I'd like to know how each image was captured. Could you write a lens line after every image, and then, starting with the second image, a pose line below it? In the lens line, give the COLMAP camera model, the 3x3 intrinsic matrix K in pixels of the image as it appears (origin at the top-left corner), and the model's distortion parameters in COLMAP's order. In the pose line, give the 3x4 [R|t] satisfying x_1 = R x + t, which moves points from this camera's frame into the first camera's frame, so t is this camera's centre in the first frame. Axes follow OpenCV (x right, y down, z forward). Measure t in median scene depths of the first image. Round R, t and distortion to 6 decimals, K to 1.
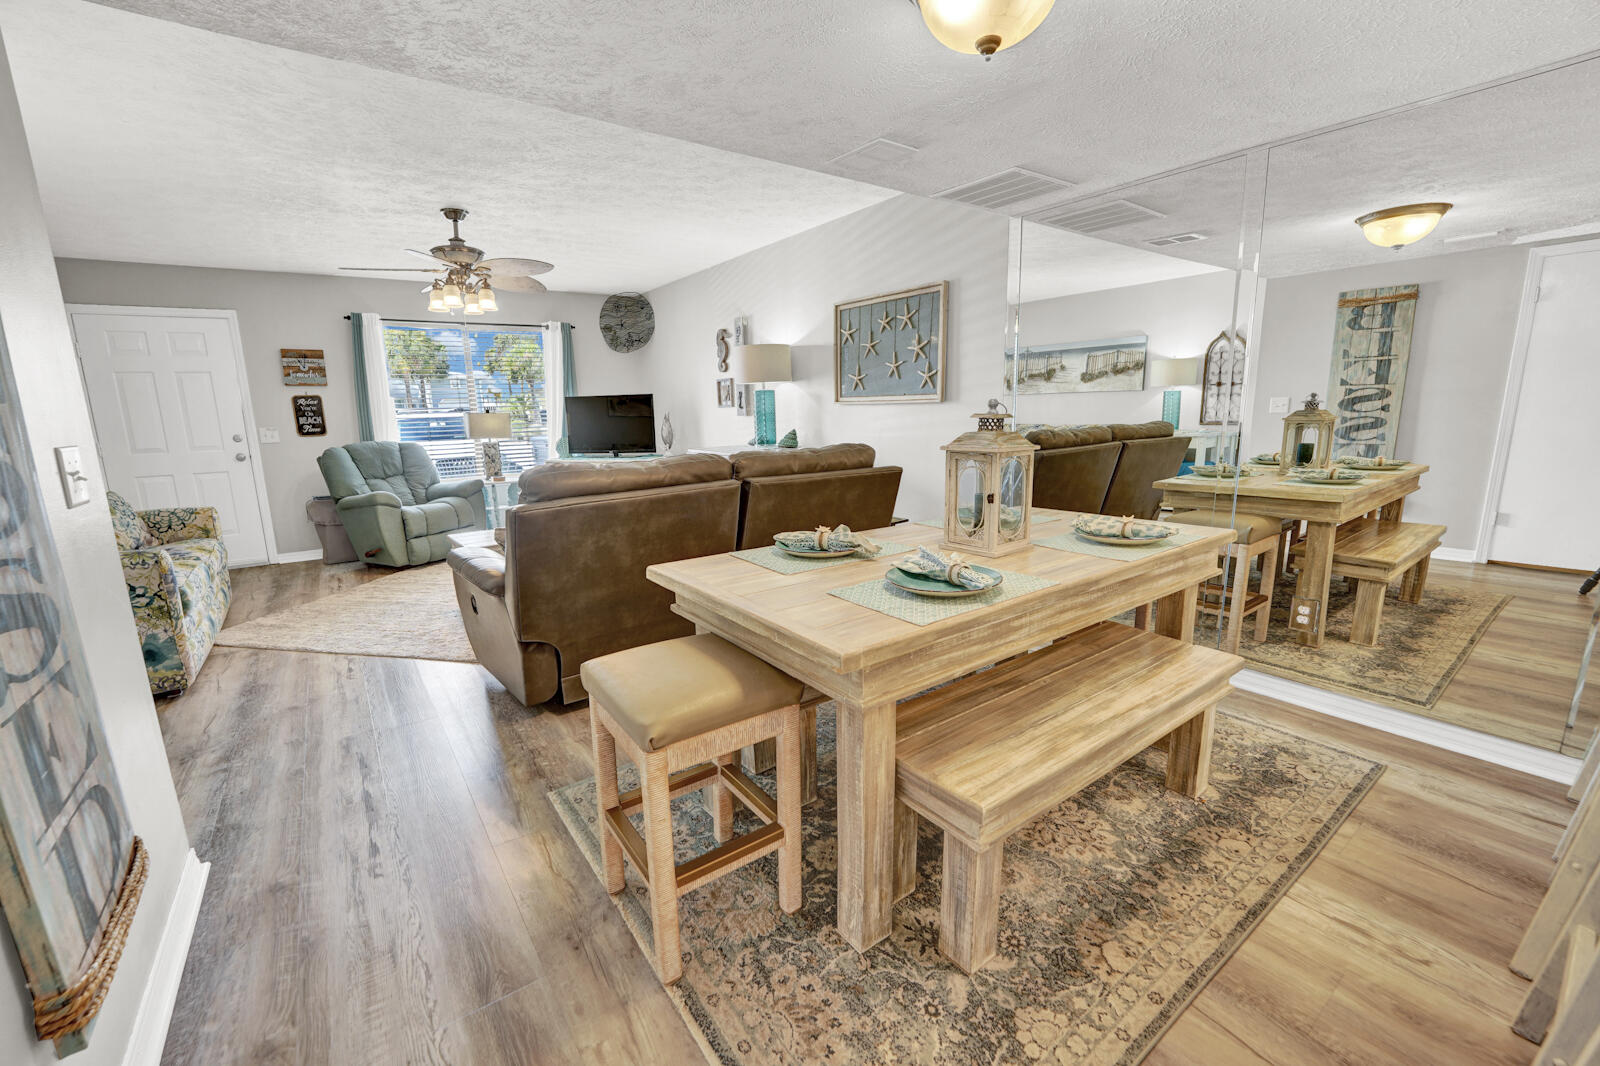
lens RADIAL K [[655.7, 0, 776.6], [0, 655.7, 535.1], [0, 0, 1]] dist [-0.028102, 0.004098]
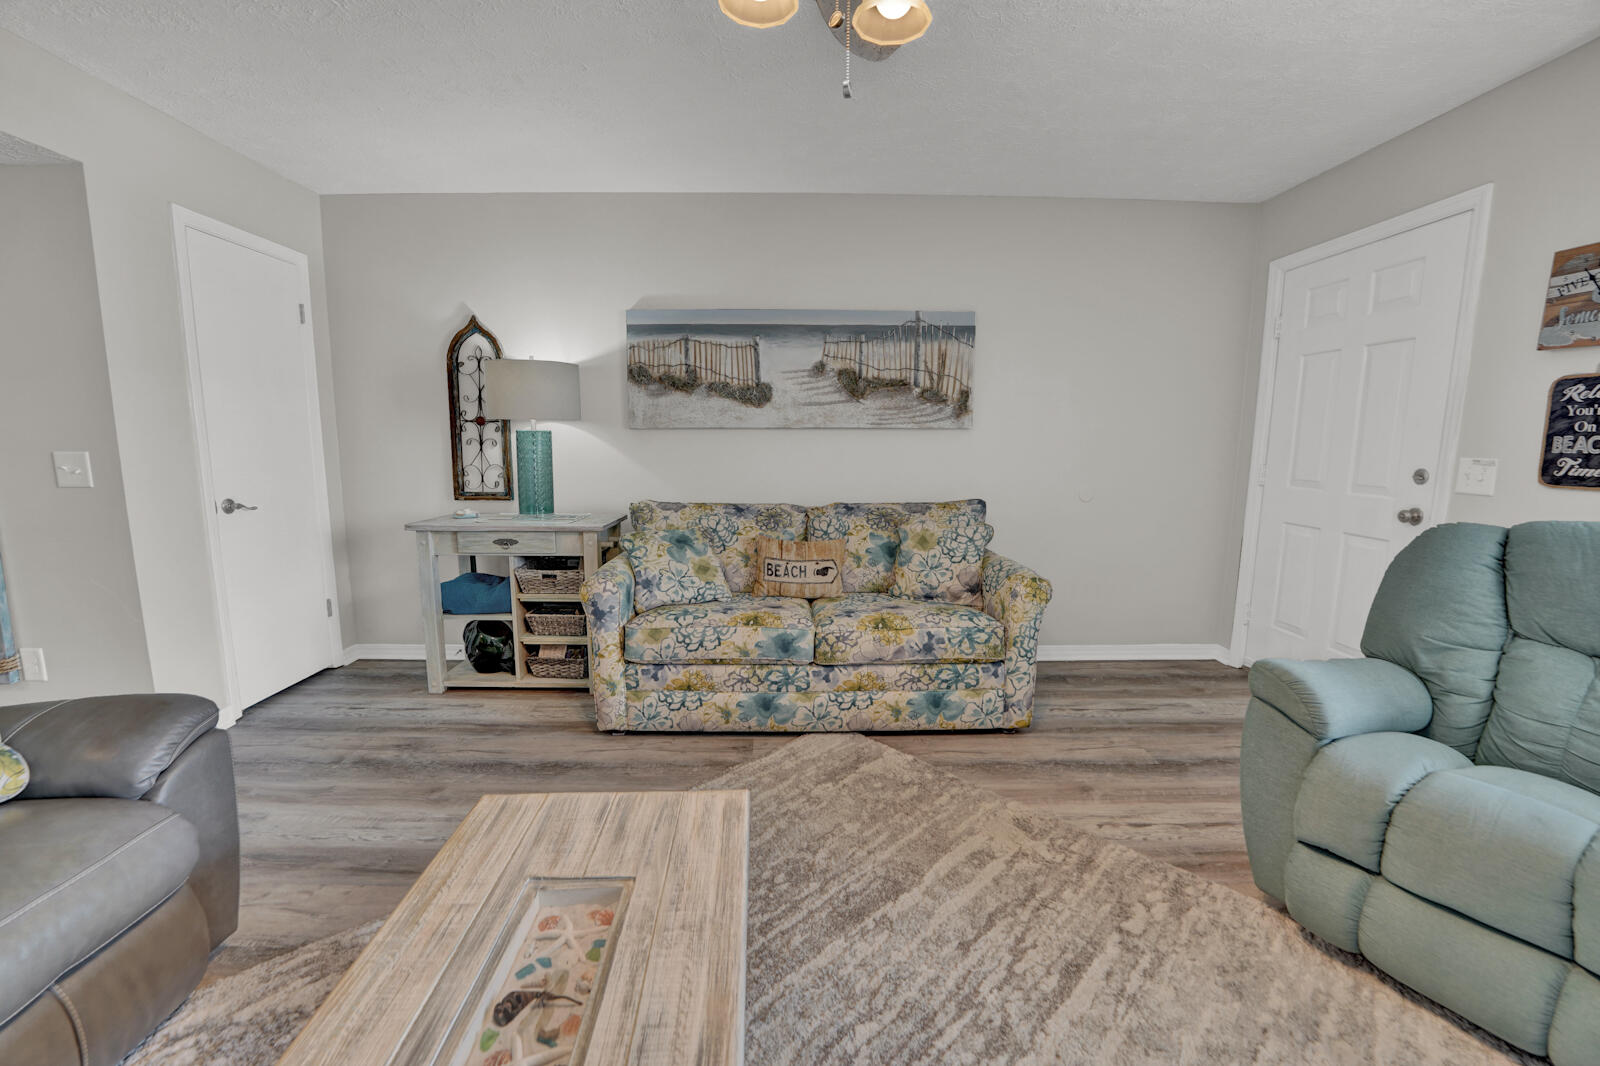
lens RADIAL K [[655.7, 0, 776.6], [0, 655.7, 535.1], [0, 0, 1]] dist [-0.028102, 0.004098]
pose [[-0.562700, 0.143175, -0.814168, -0.192946], [-0.146375, 0.952068, 0.268591, -0.167204], [0.813599, 0.270310, -0.514771, 0.876335]]
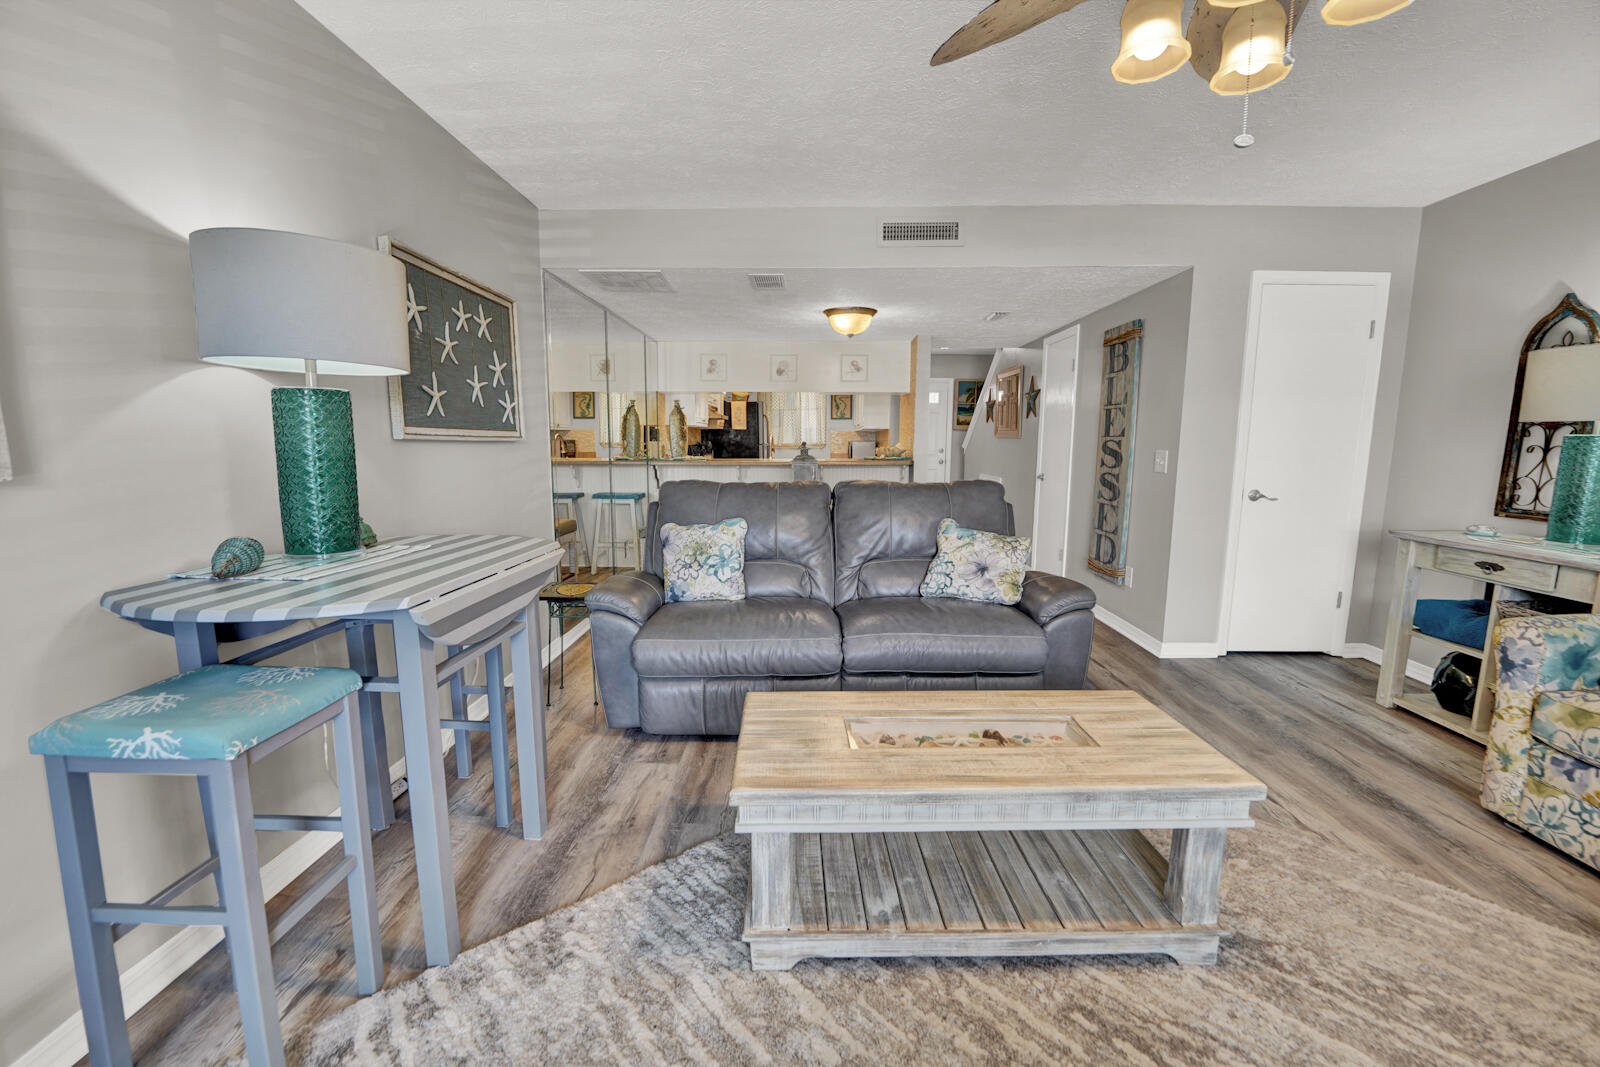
lens RADIAL K [[655.7, 0, 776.6], [0, 655.7, 535.6], [0, 0, 1]] dist [-0.028102, 0.004098]
pose [[-0.789133, -0.061876, 0.611097, -0.386270], [0.135893, 0.952669, 0.271946, -0.195650], [-0.599000, 0.297646, -0.743374, 1.050459]]
